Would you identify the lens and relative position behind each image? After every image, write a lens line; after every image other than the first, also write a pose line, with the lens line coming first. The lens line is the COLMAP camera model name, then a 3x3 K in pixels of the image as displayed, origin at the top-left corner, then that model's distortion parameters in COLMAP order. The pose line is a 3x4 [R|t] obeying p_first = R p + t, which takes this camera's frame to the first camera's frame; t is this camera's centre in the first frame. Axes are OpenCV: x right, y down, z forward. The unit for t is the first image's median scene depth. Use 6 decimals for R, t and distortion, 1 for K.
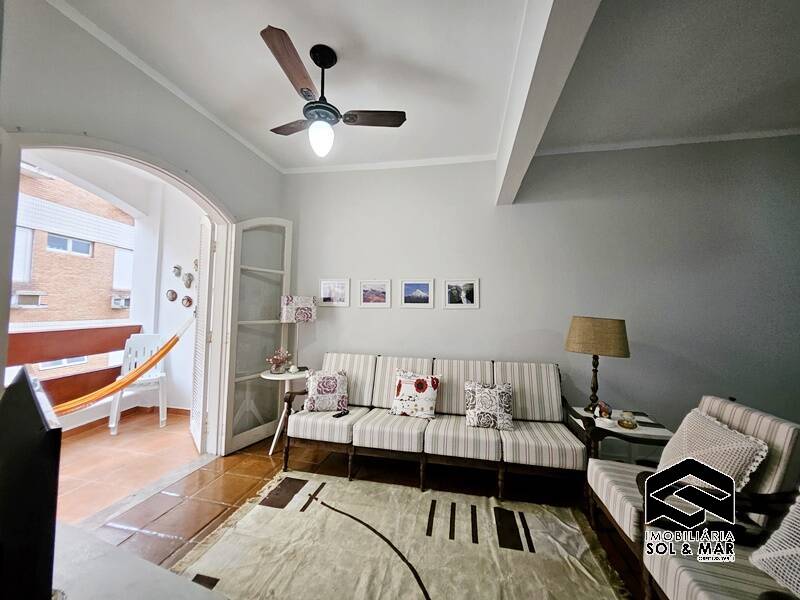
lens RADIAL K [[315.5, 0, 399.2], [0, 315.5, 295.5], [0, 0, 1]] dist [0.001815, -0.003929]
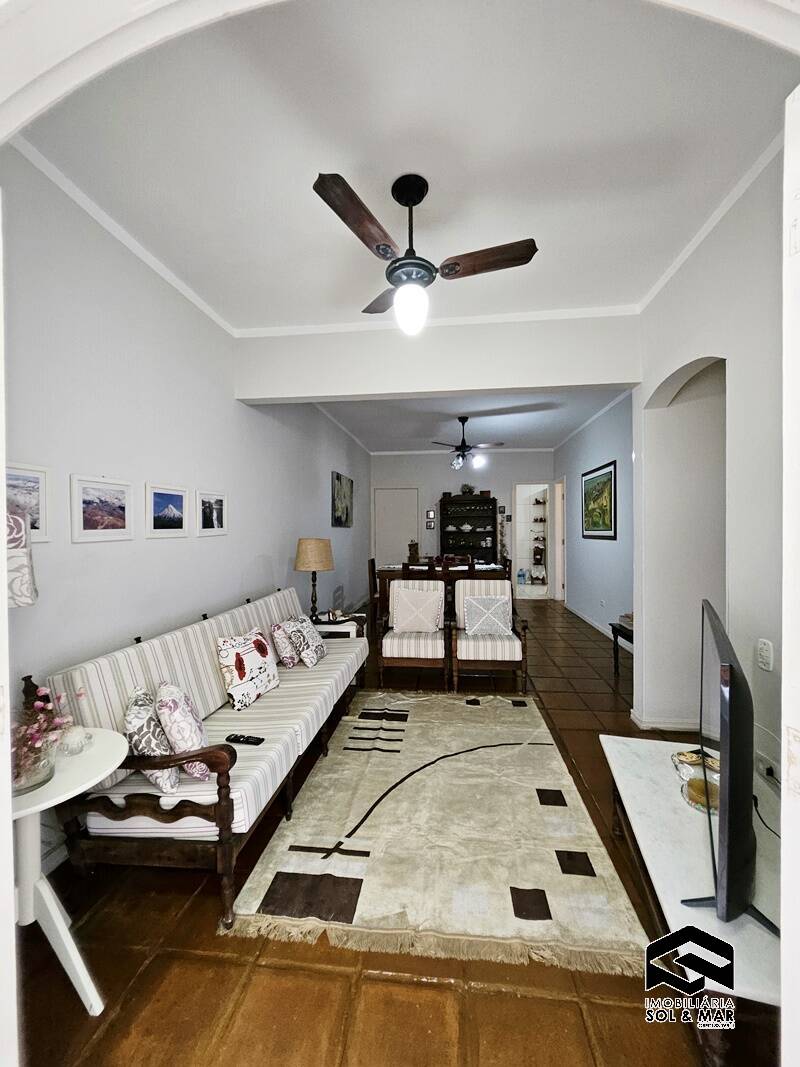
lens RADIAL K [[420.8, 0, 406.4], [0, 420.8, 533.8], [0, 0, 1]] dist [0.001815, -0.003929]
pose [[-0.094499, -0.035489, 0.994892, -0.756332], [-0.044046, 0.998535, 0.031435, -0.009425], [-0.994550, -0.040851, -0.095924, 0.667759]]
